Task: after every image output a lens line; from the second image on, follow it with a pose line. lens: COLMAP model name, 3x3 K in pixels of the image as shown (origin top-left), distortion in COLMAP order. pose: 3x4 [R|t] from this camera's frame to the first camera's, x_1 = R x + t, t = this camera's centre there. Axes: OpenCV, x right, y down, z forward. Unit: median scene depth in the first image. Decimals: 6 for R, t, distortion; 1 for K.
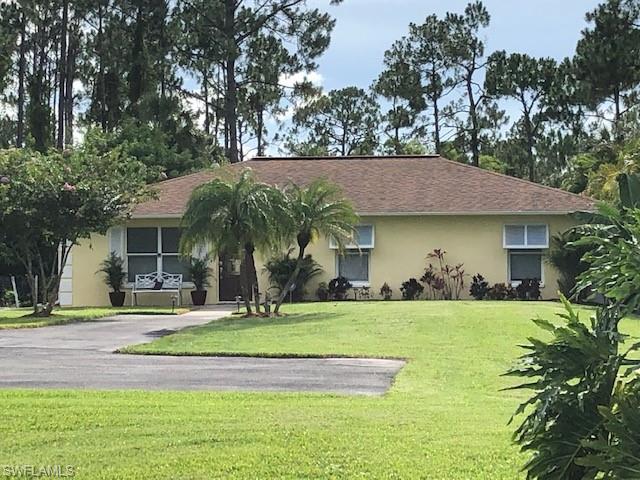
lens RADIAL K [[1919.1, 0, 319.7], [0, 1919.1, 240.4], [0, 0, 1]] dist [0.259171, 0.000000]
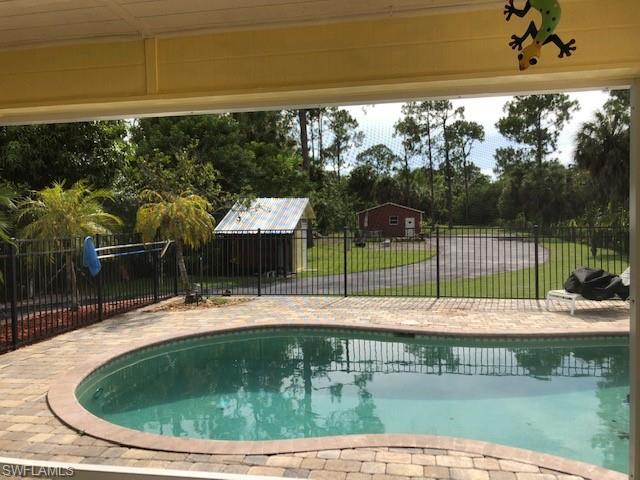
lens RADIAL K [[522.7, 0, 321.4], [0, 522.7, 238.6], [0, 0, 1]] dist [0.012660, -0.003138]
pose [[0.995956, -0.009101, -0.089378, 0.000233], [0.013861, 0.998510, 0.052789, 0.002788], [0.088765, -0.053814, 0.994598, 0.456459]]
